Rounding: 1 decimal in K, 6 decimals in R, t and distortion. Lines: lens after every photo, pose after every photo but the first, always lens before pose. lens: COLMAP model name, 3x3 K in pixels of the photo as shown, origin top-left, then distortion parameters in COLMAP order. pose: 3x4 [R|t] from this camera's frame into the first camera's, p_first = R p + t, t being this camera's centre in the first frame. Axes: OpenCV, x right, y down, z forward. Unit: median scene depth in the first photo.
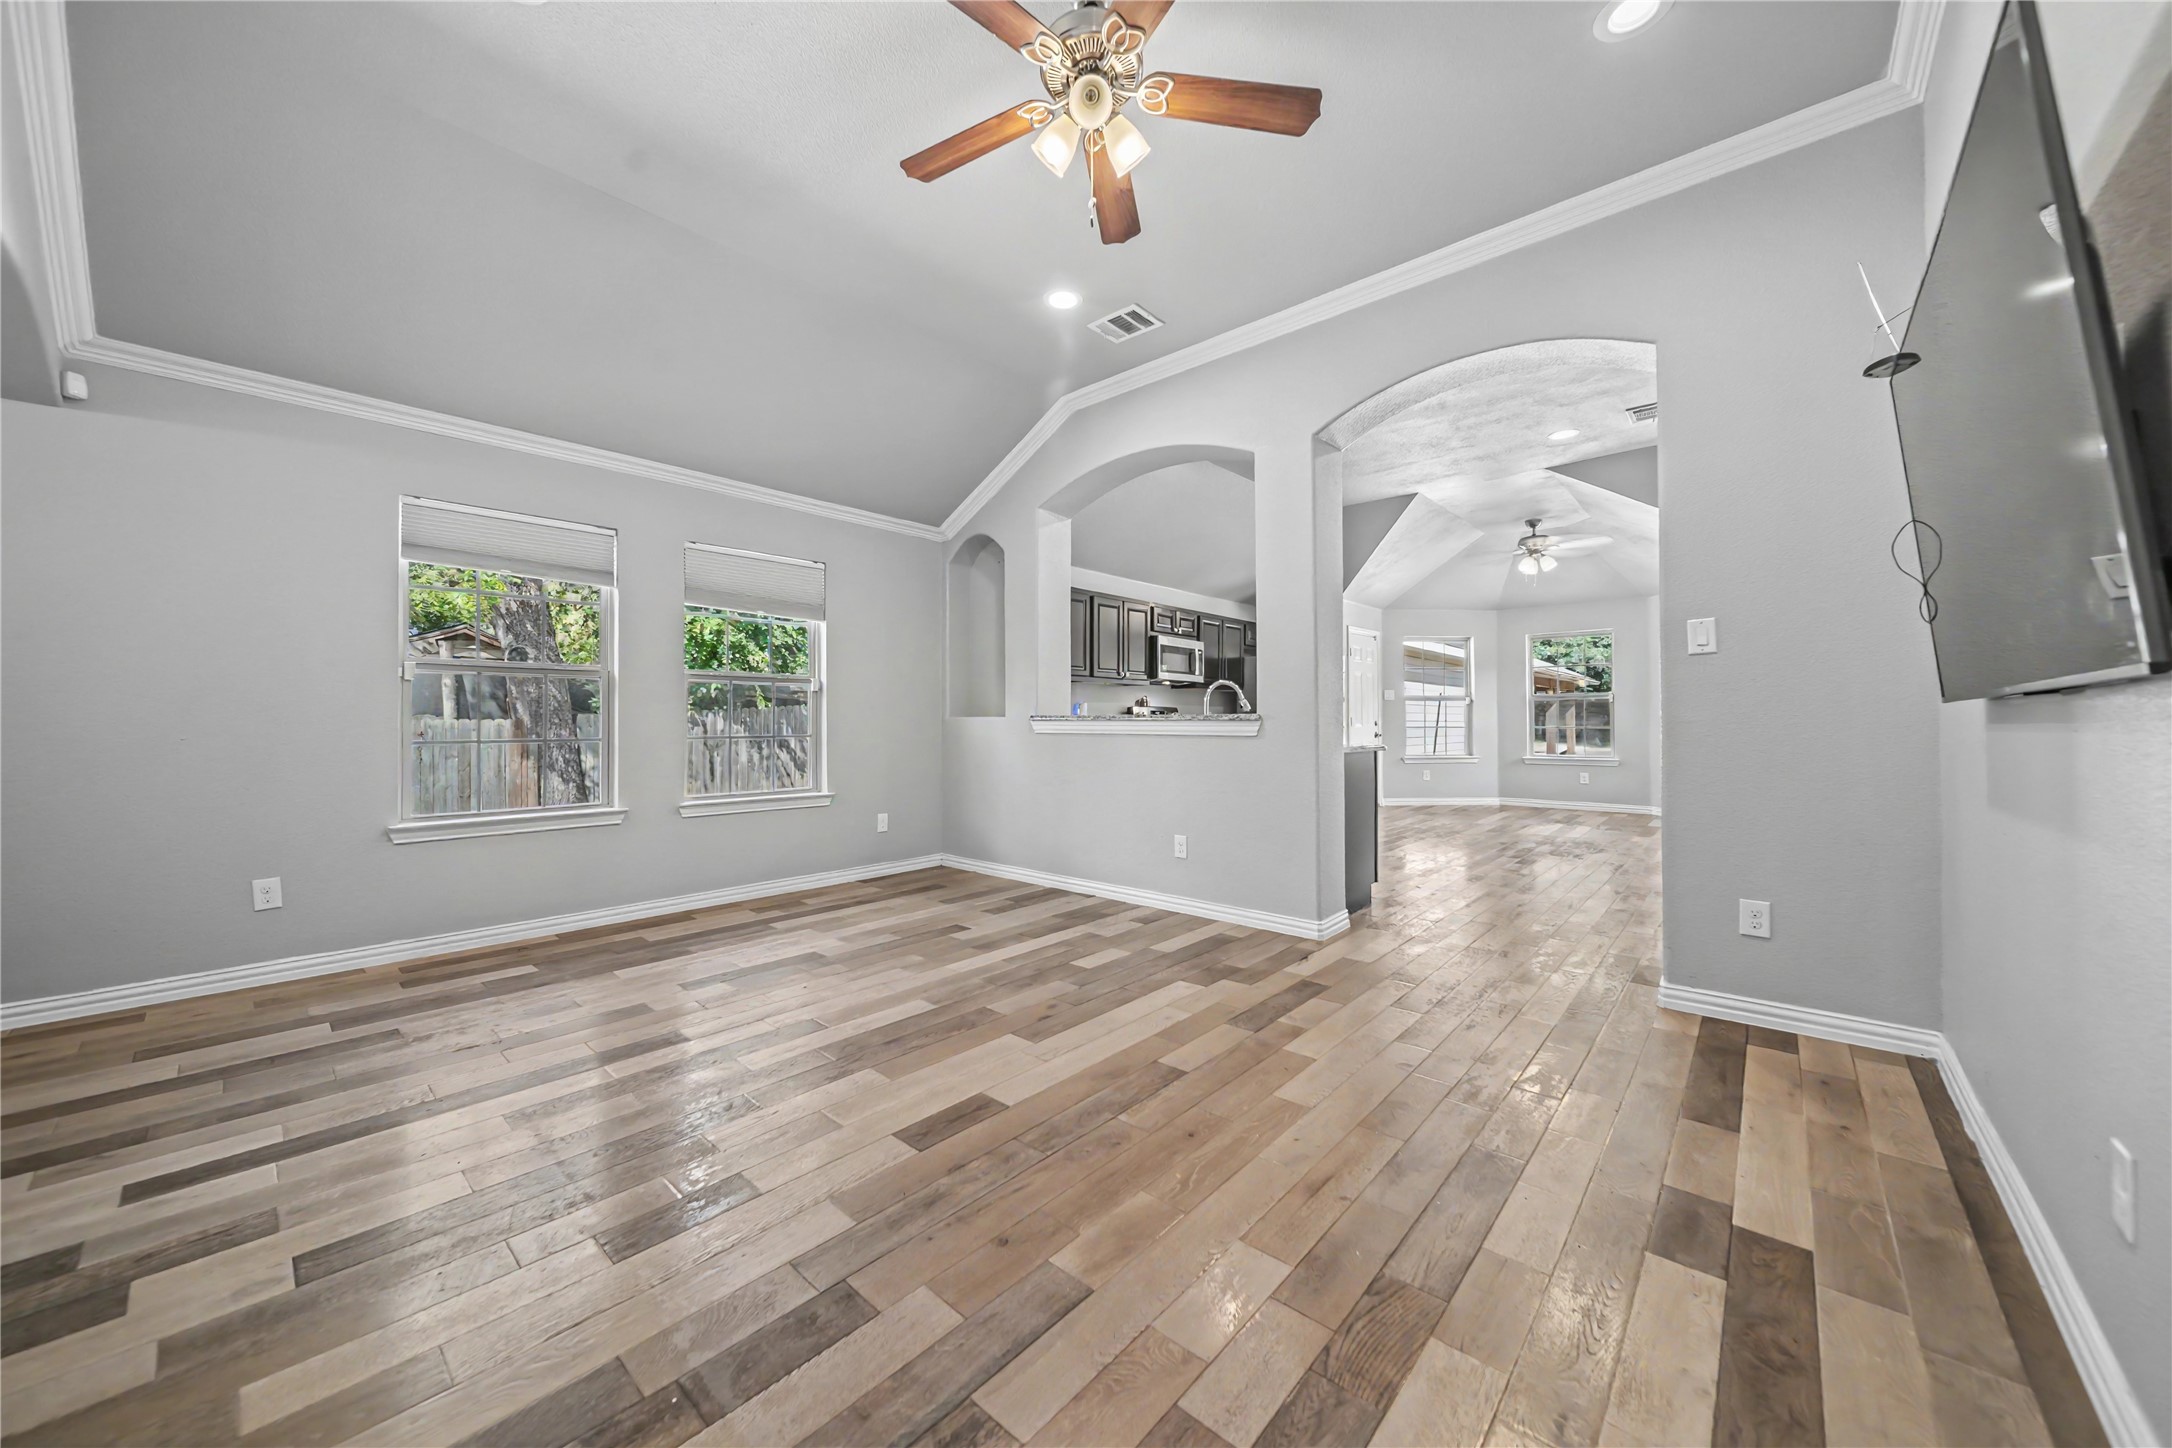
lens RADIAL K [[777.5, 0, 1086.7], [0, 777.5, 715.3], [0, 0, 1]] dist [-0.000235, 0.000014]
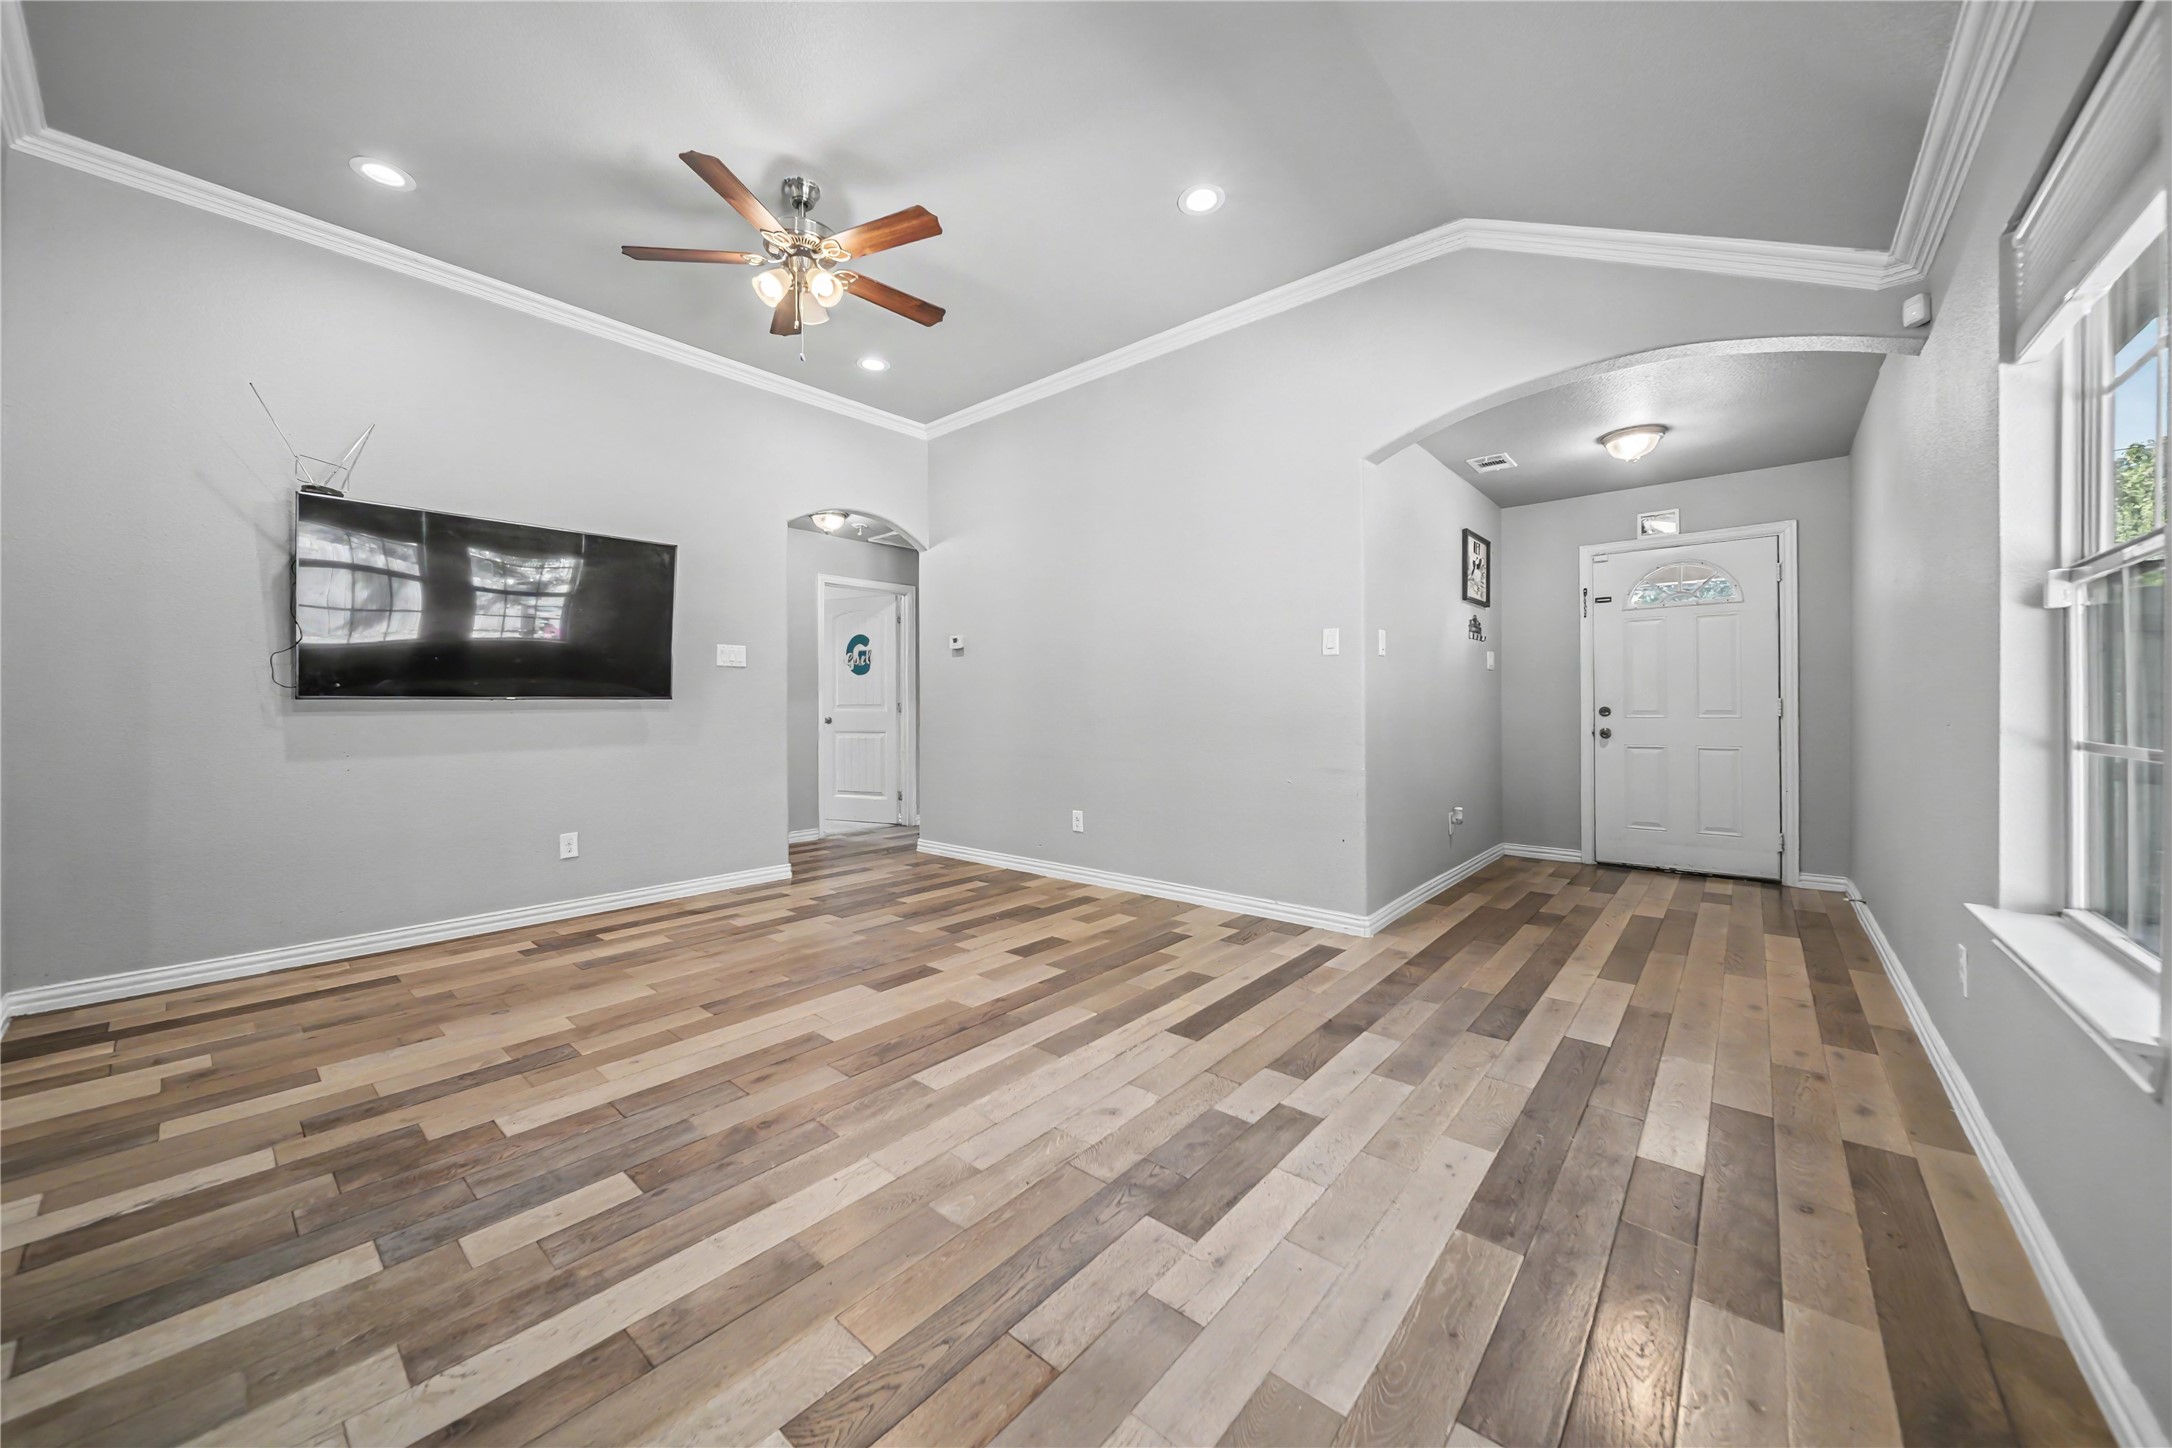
lens RADIAL K [[777.5, 0, 1086.7], [0, 777.5, 715.3], [0, 0, 1]] dist [-0.000235, 0.000014]
pose [[-0.999664, 0.005677, -0.025286, -0.364732], [0.005831, 0.999965, -0.005999, 0.024365], [0.025251, -0.006144, -0.999662, 1.866661]]
